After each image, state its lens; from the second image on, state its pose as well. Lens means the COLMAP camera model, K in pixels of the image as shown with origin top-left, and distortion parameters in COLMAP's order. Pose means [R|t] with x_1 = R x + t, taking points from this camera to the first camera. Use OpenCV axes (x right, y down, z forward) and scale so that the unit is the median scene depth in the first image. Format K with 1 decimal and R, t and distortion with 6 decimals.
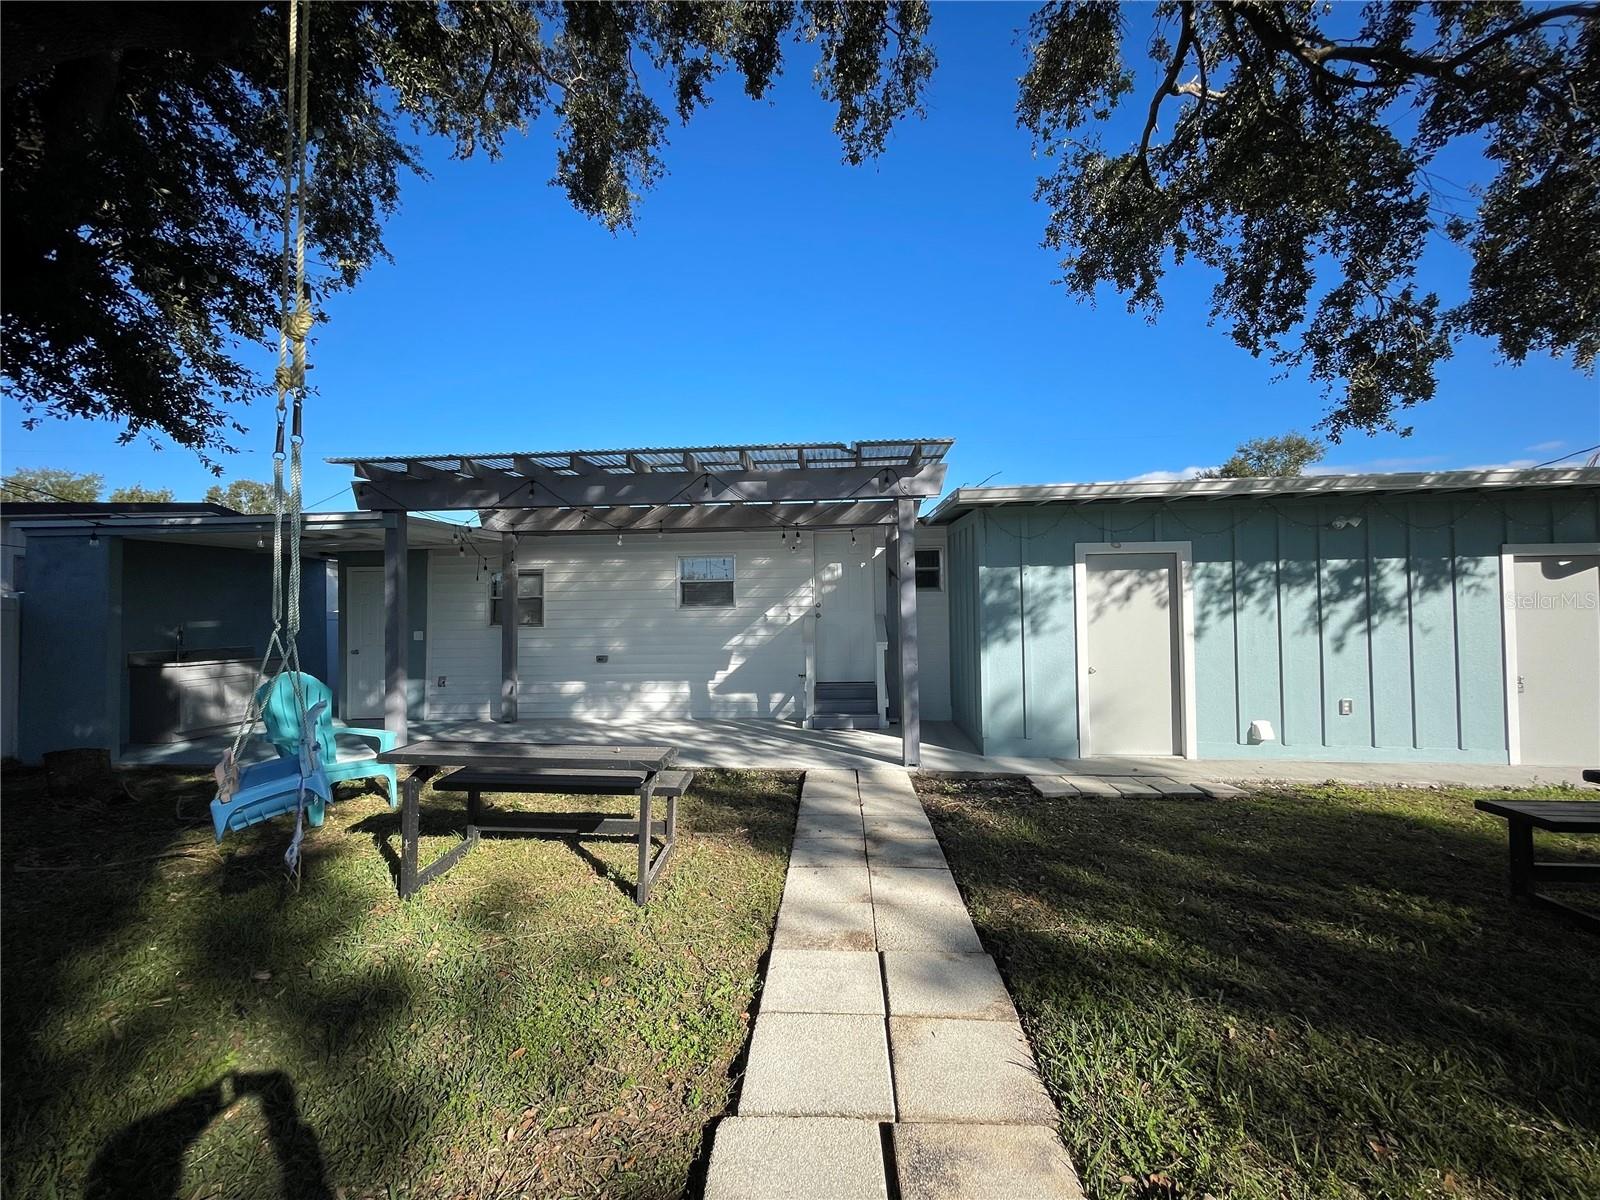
lens RADIAL K [[637.9, 0, 796.7], [0, 637.9, 596.6], [0, 0, 1]] dist [-0.001071, -0.000043]
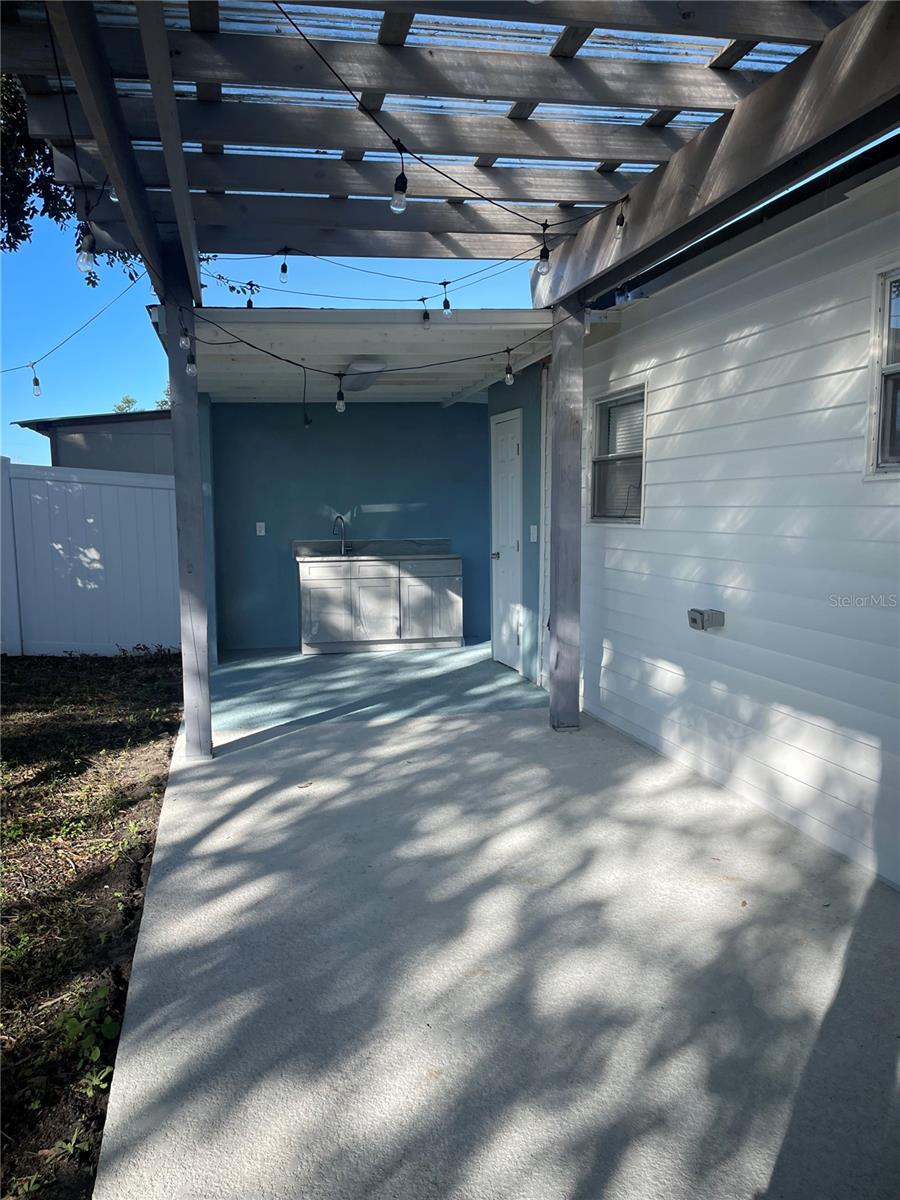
lens RADIAL K [[953.8, 0, 447.3], [0, 953.8, 604.8], [0, 0, 1]] dist [-0.002244, -0.000334]
pose [[0.276461, 0.117106, -0.953863, 0.172214], [0.028151, 0.991135, 0.129841, 0.014874], [0.960613, -0.062749, 0.270714, 0.711387]]
